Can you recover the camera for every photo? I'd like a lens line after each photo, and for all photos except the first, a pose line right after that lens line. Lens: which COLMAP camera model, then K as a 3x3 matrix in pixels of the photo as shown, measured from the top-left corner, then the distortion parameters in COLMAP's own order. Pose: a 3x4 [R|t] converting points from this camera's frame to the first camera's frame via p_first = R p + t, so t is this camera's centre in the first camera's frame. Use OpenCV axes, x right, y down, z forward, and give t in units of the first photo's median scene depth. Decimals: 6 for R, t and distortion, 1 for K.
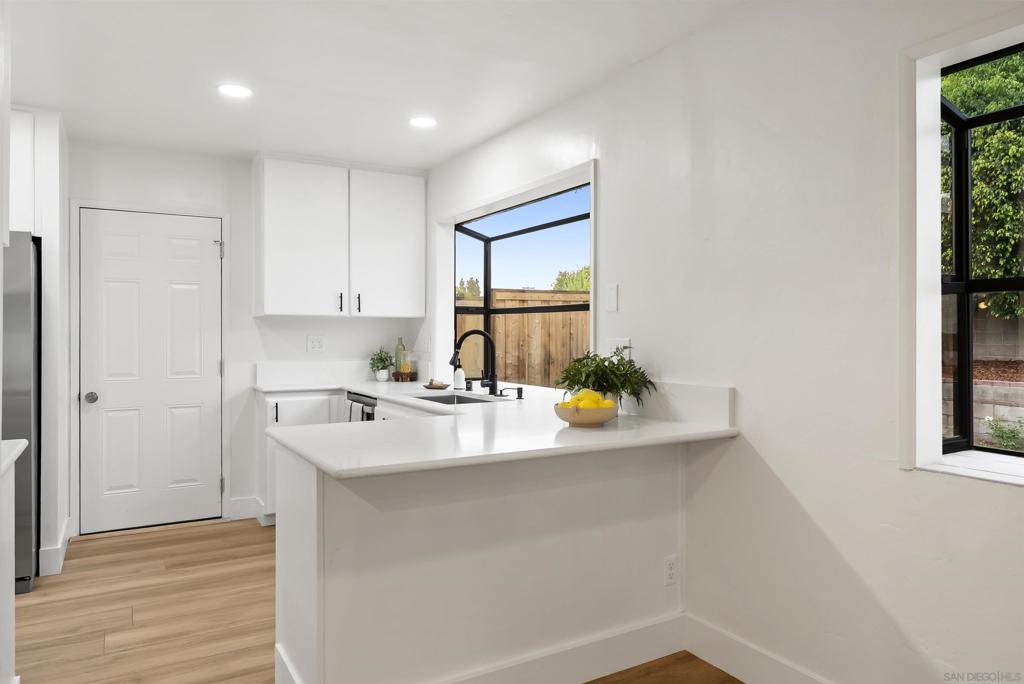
lens RADIAL K [[679.5, 0, 512.1], [0, 679.5, 333.7], [0, 0, 1]] dist [0.003126, -0.000874]
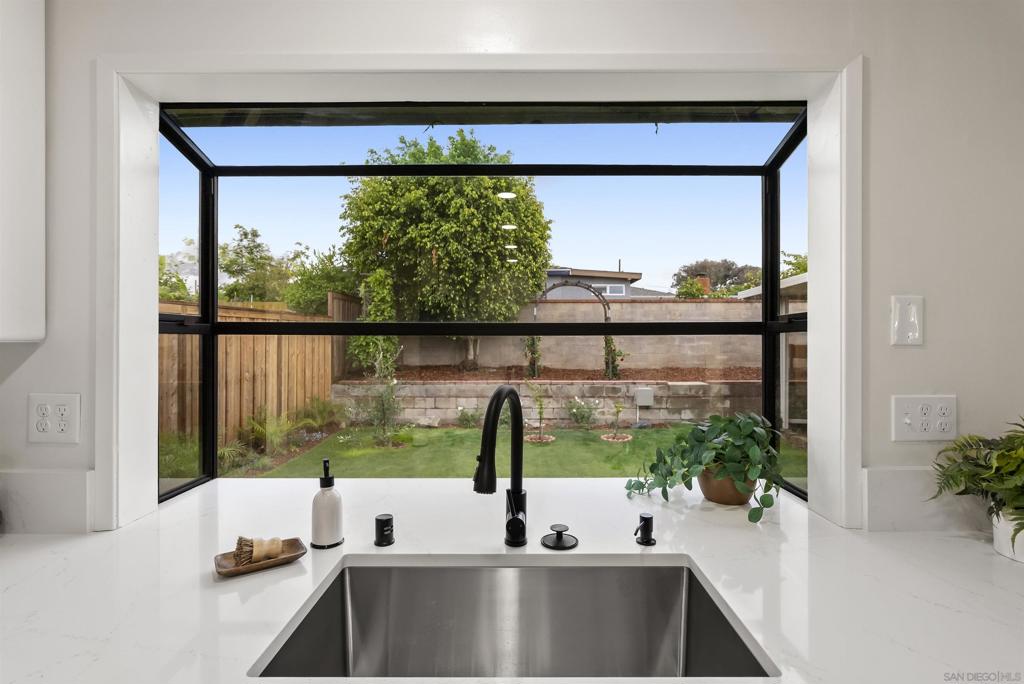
lens RADIAL K [[493.7, 0, 512.0], [0, 493.7, 342.0], [0, 0, 1]] dist [0.002858, 0.000137]
pose [[0.515339, -0.001607, 0.856985, -0.246209], [0.002635, 0.999996, 0.000291, -0.026285], [-0.856983, 0.002108, 0.515341, 0.755364]]
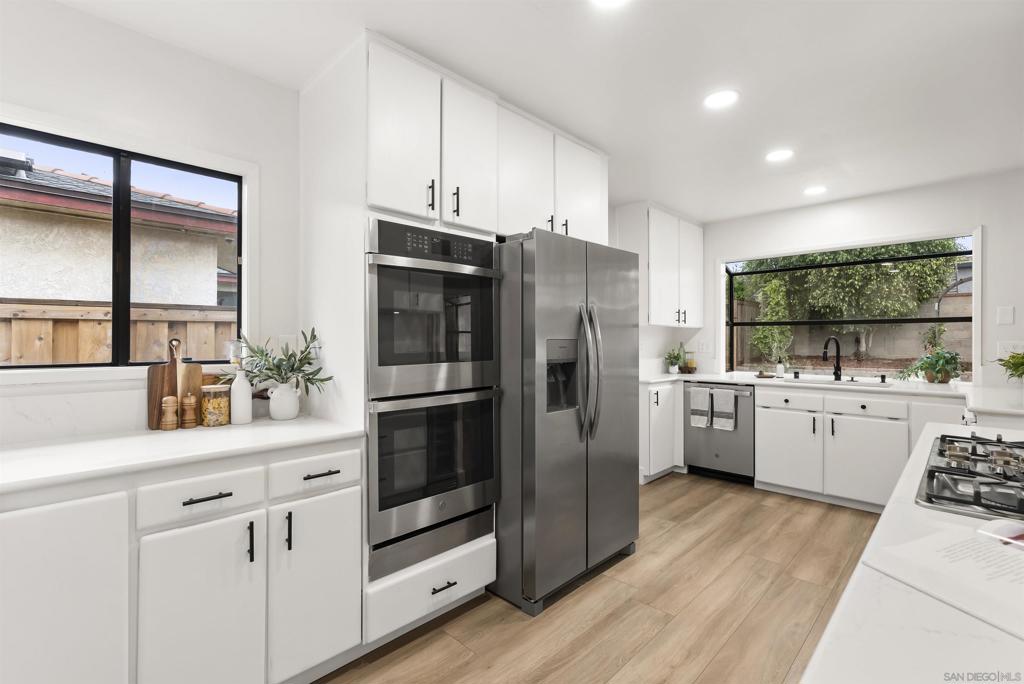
lens RADIAL K [[466.2, 0, 514.2], [0, 466.2, 341.4], [0, 0, 1]] dist [-0.001020, -0.000085]
pose [[0.962142, -0.000842, 0.272549, -0.859491], [0.001017, 0.999999, -0.000502, 0.005053], [-0.272548, 0.000761, 0.962142, 0.199772]]
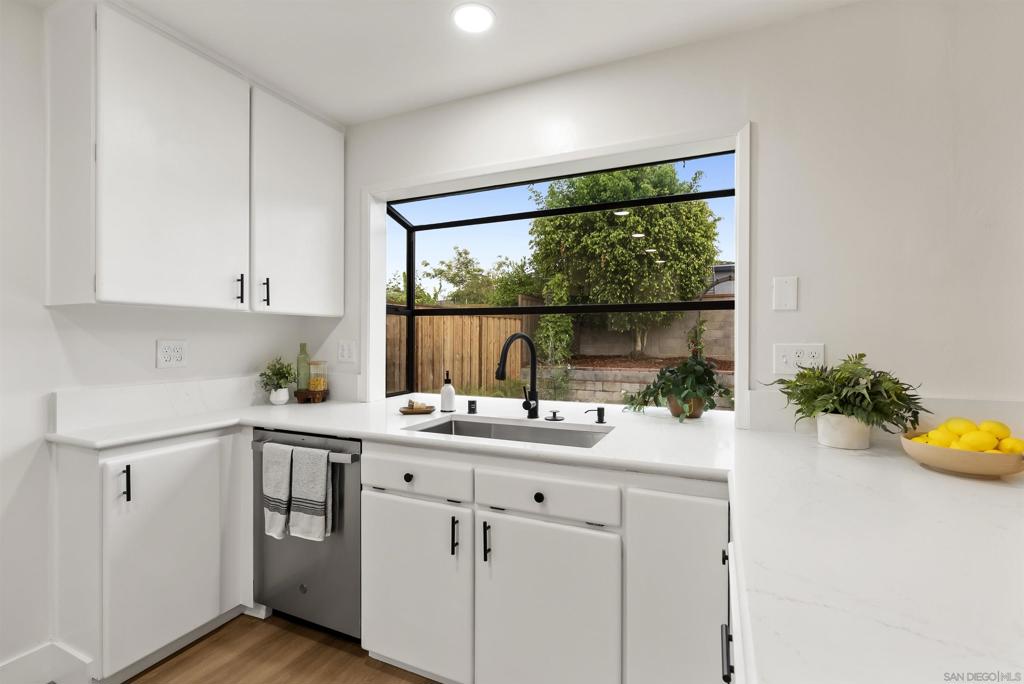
lens RADIAL K [[460.1, 0, 512.0], [0, 460.1, 342.0], [0, 0, 1]] dist [-0.008712, 0.000118]
pose [[0.813191, -0.002607, 0.581991, -0.308599], [-0.000420, 0.999987, 0.005065, 0.001579], [-0.581997, -0.004364, 0.813179, 0.524632]]
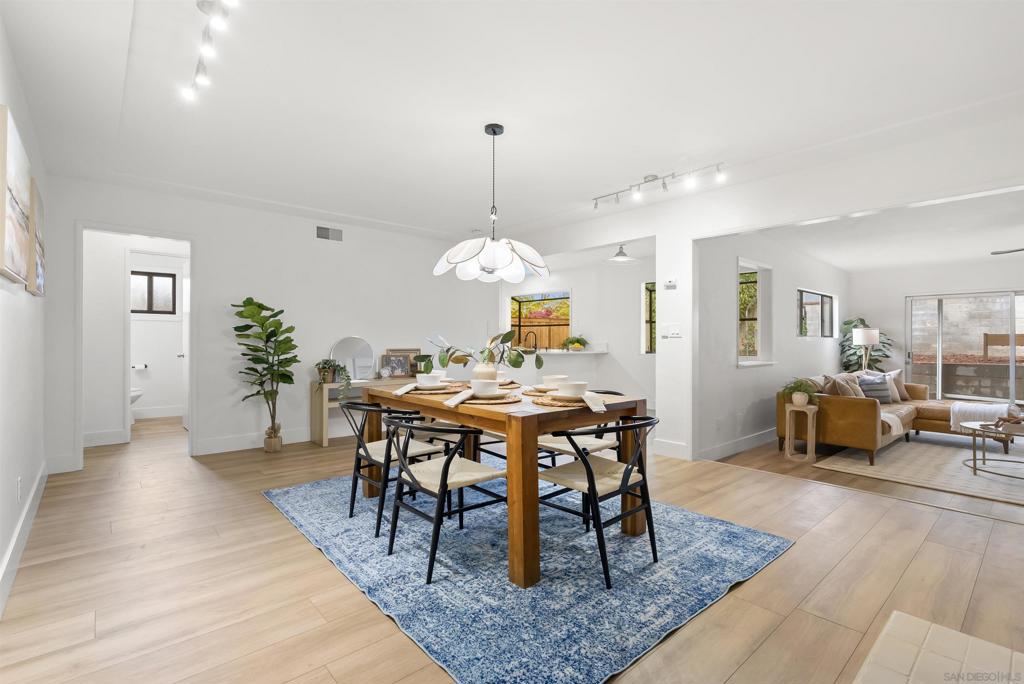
lens RADIAL K [[466.2, 0, 514.2], [0, 466.2, 341.4], [0, 0, 1]] dist [-0.001020, -0.000085]
pose [[0.981529, 0.001509, 0.191306, -0.518501], [-0.001171, 0.999998, -0.001882, 0.043828], [-0.191308, 0.001624, 0.981529, -1.148310]]
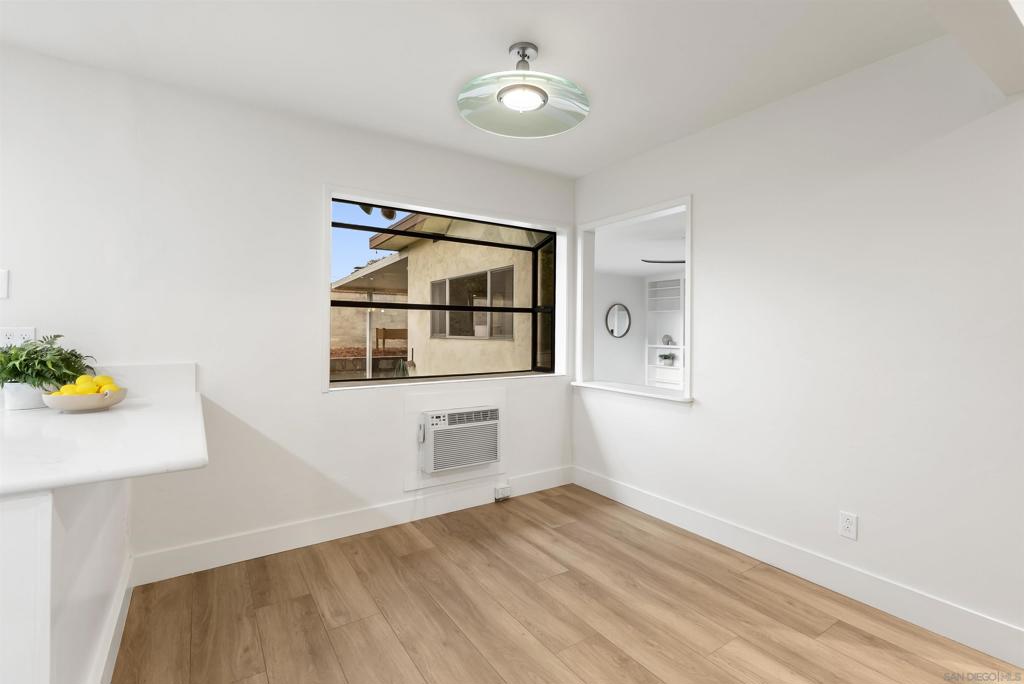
lens RADIAL K [[471.5, 0, 512.2], [0, 471.5, 331.0], [0, 0, 1]] dist [-0.001259, -0.000033]
pose [[-0.059171, -0.000211, 0.998248, -0.375333], [-0.002521, 0.999997, 0.000062, 0.007189], [-0.998245, -0.002513, -0.059172, 0.234925]]
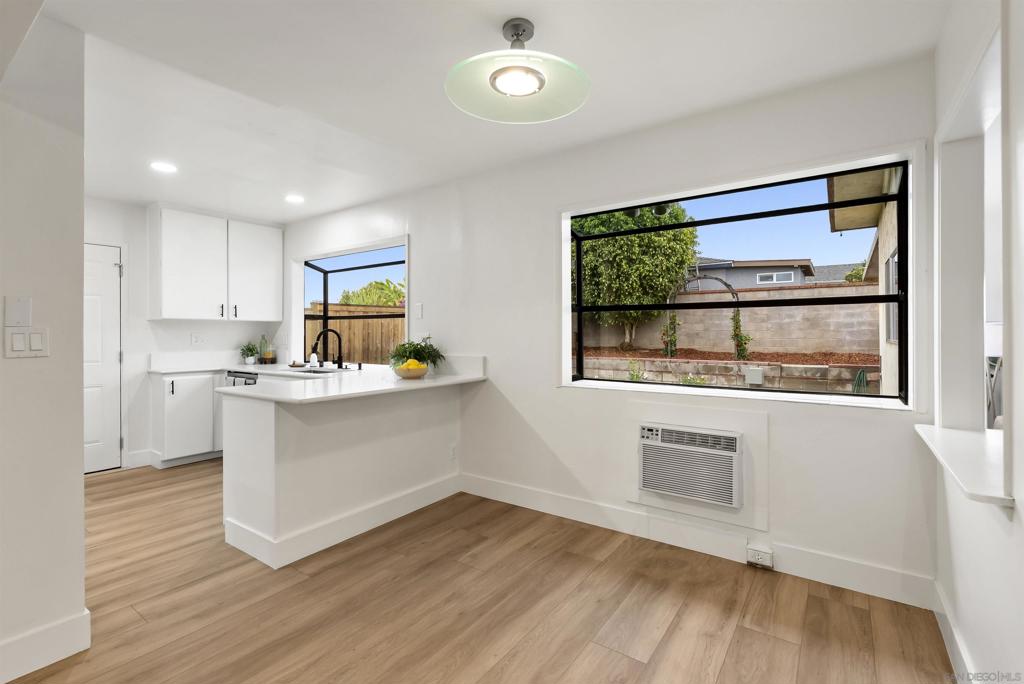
lens RADIAL K [[463.0, 0, 509.1], [0, 463.0, 335.5], [0, 0, 1]] dist [-0.000851, 0.000013]
pose [[0.913236, -0.004855, 0.407401, -0.097830], [0.004134, 0.999988, 0.002649, 0.007822], [-0.407409, -0.000735, 0.913245, -0.168498]]
